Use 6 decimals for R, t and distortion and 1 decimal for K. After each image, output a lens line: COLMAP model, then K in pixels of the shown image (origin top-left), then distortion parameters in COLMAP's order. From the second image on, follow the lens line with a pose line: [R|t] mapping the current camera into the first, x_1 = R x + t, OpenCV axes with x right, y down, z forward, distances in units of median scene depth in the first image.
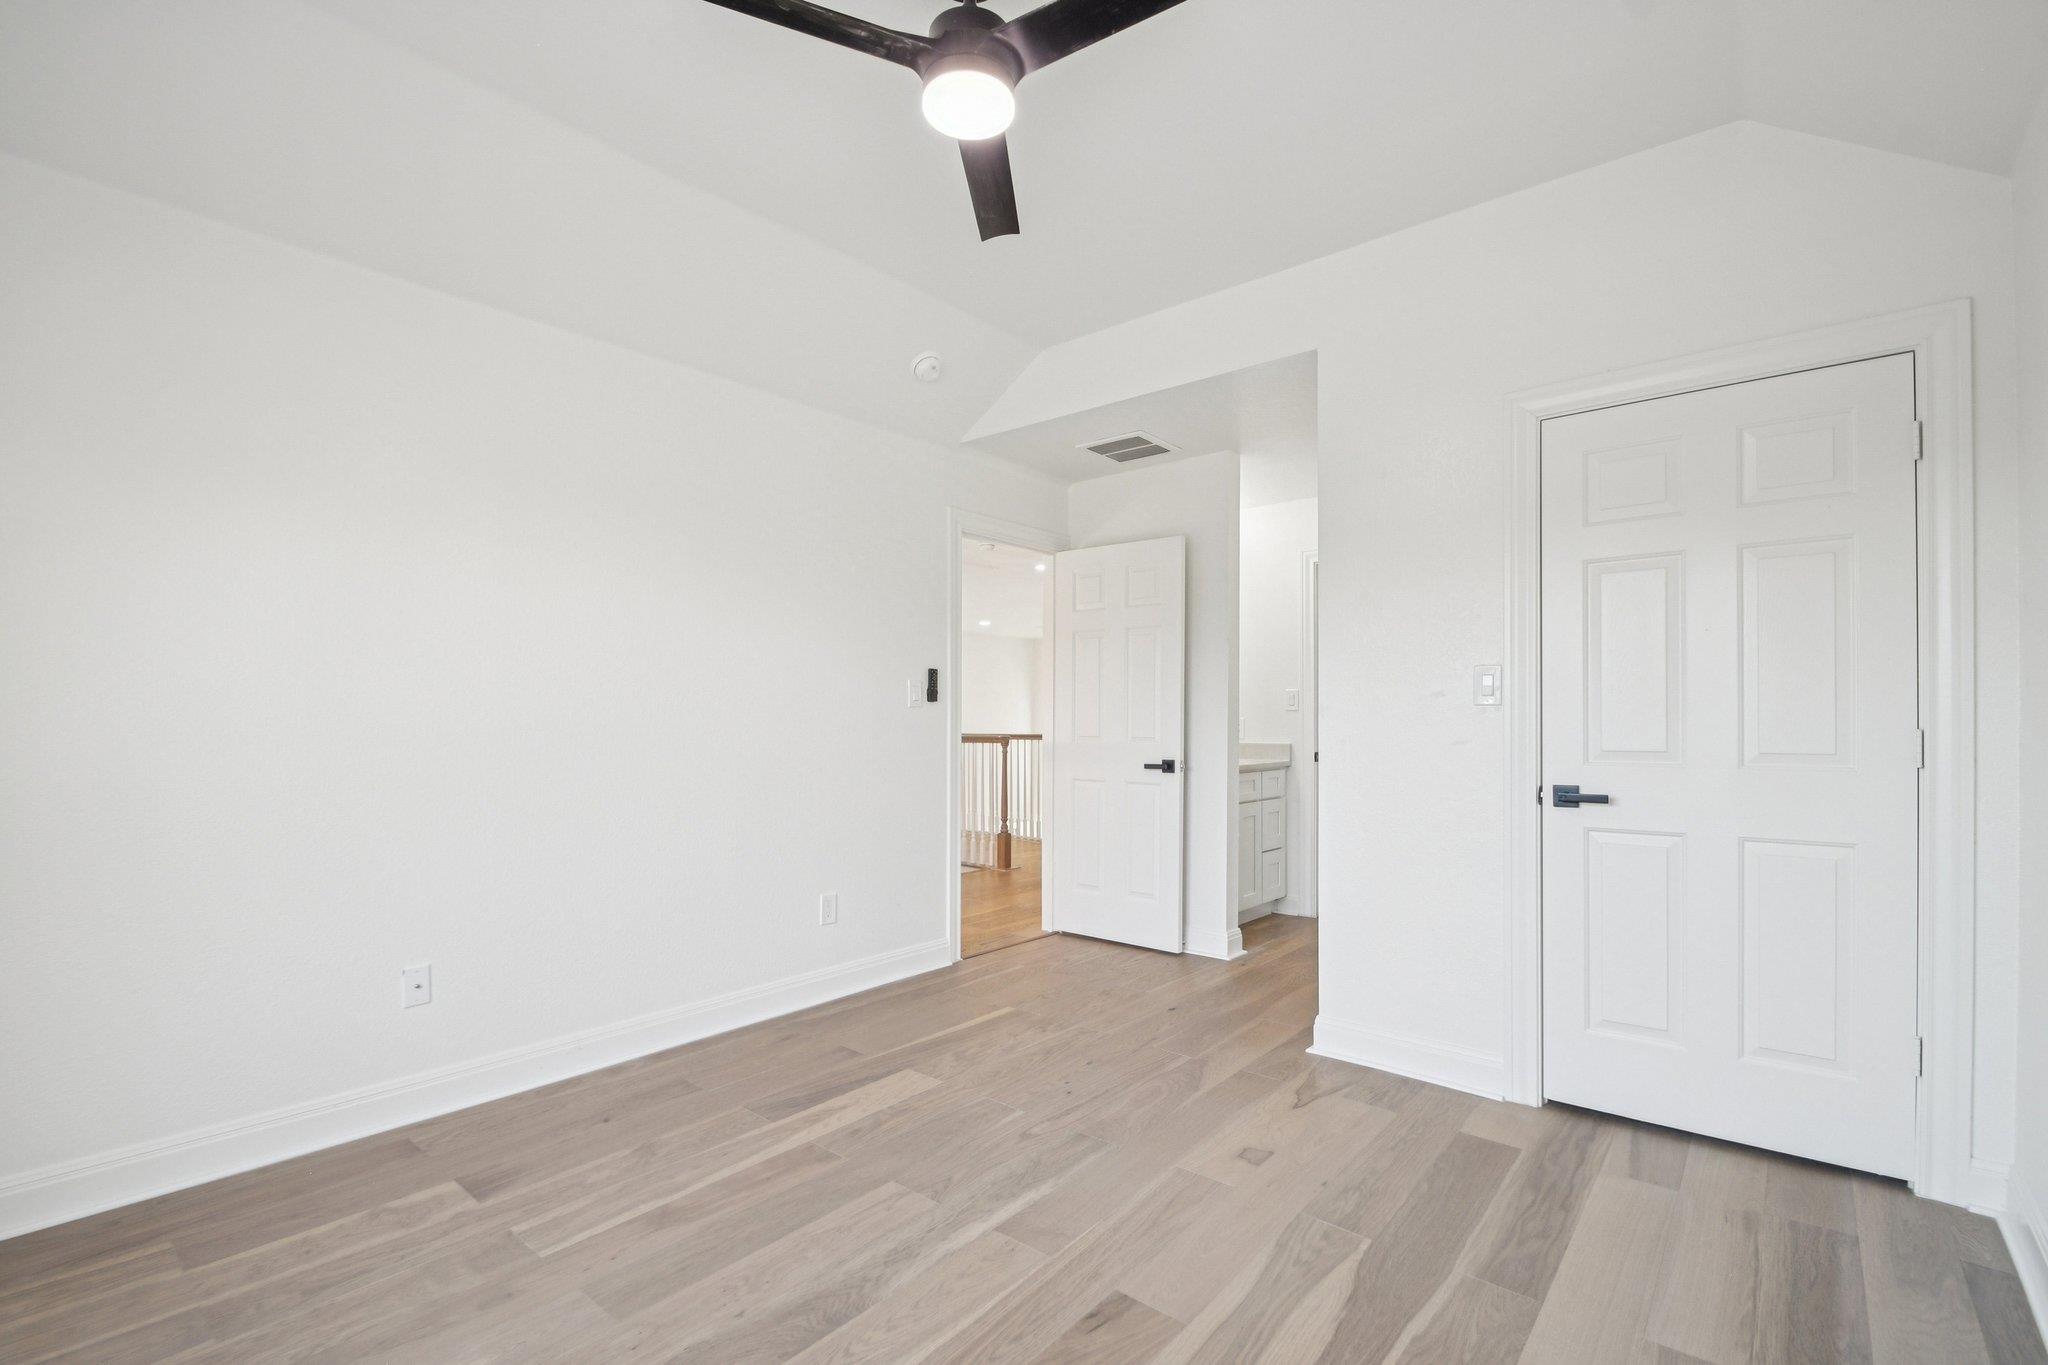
lens RADIAL K [[911.2, 0, 1021.4], [0, 911.2, 709.2], [0, 0, 1]] dist [0.001644, -0.012359]
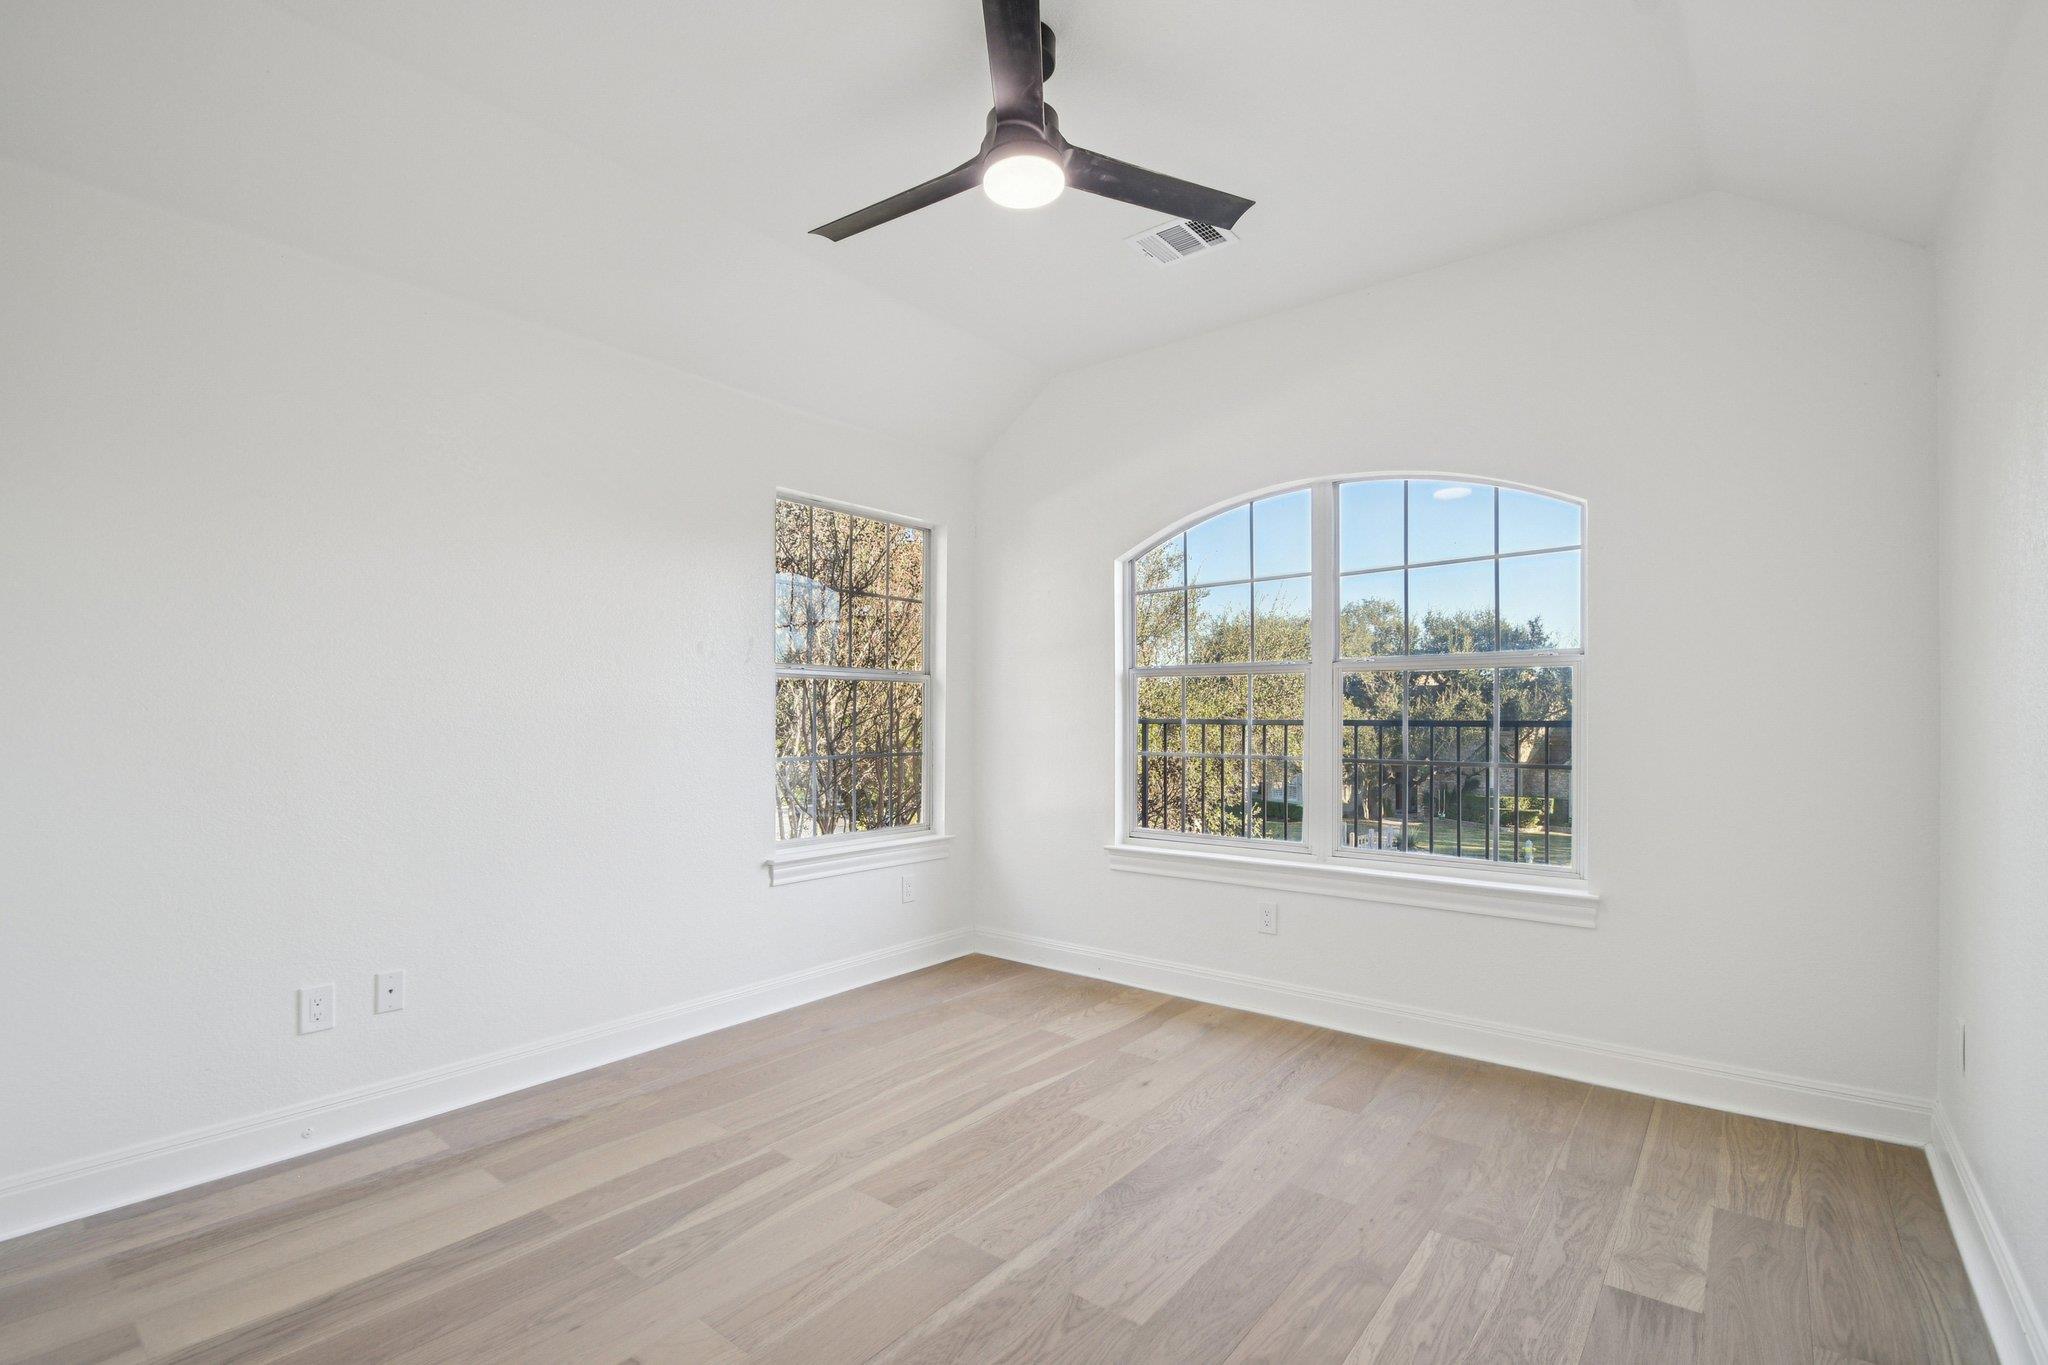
lens RADIAL K [[911.2, 0, 1021.4], [0, 911.2, 709.2], [0, 0, 1]] dist [0.001644, -0.012359]
pose [[-0.999680, -0.001206, -0.025265, -0.023538], [-0.000872, 0.999912, -0.013251, 0.011734], [0.025278, -0.013225, -0.999593, 1.944657]]
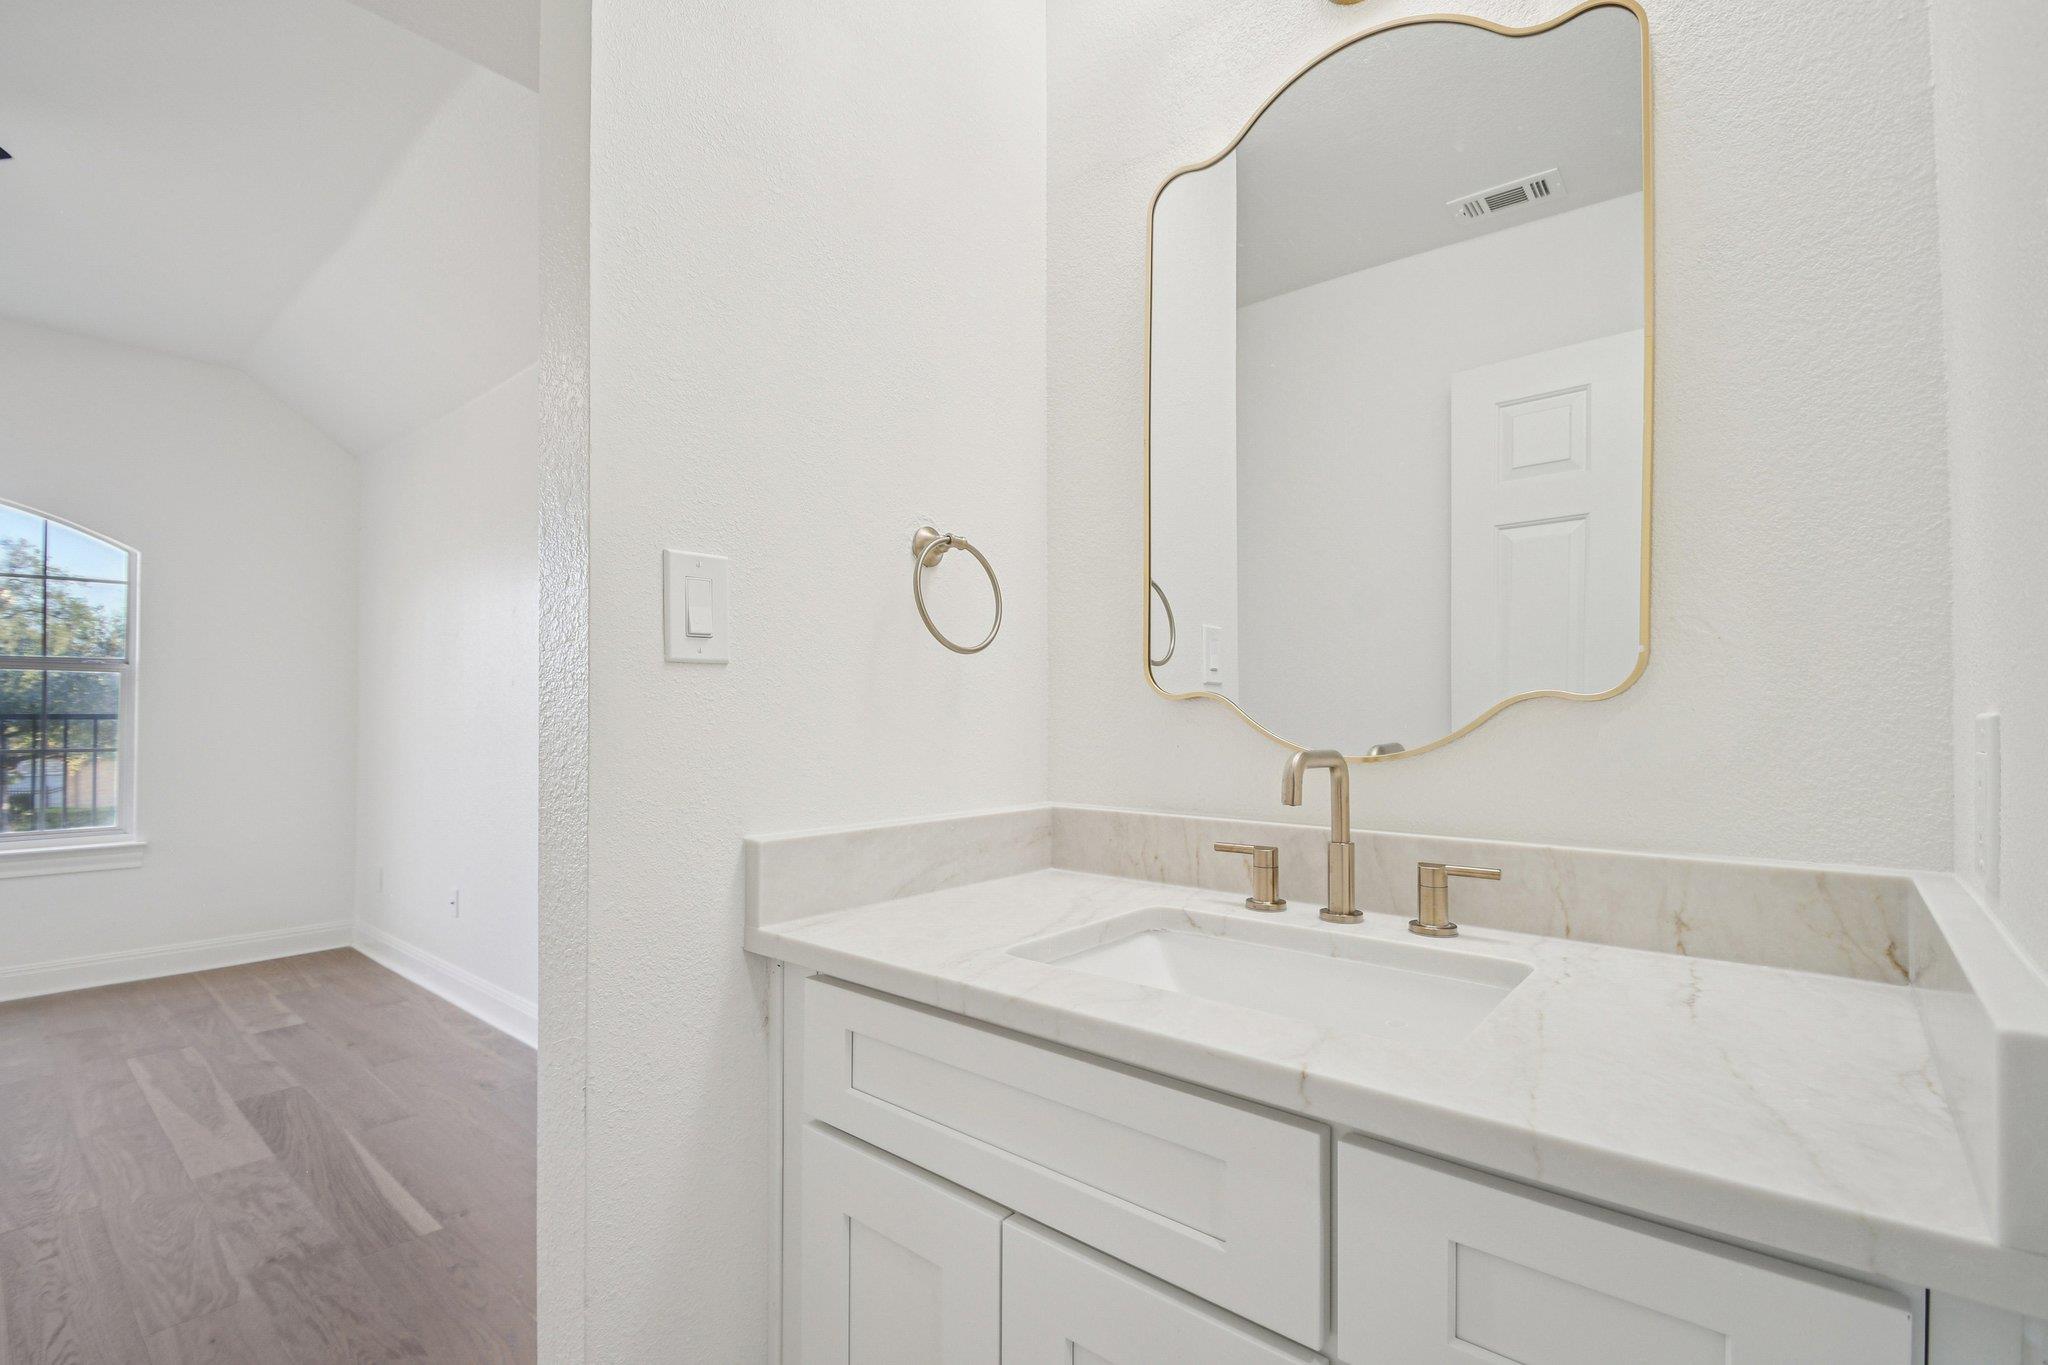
lens RADIAL K [[911.2, 0, 1021.4], [0, 911.2, 709.2], [0, 0, 1]] dist [0.001644, -0.012359]
pose [[0.016203, -0.002270, -0.999866, 0.984637], [0.003044, 0.999993, -0.002221, 0.009121], [0.999864, -0.003007, 0.016210, 2.380733]]
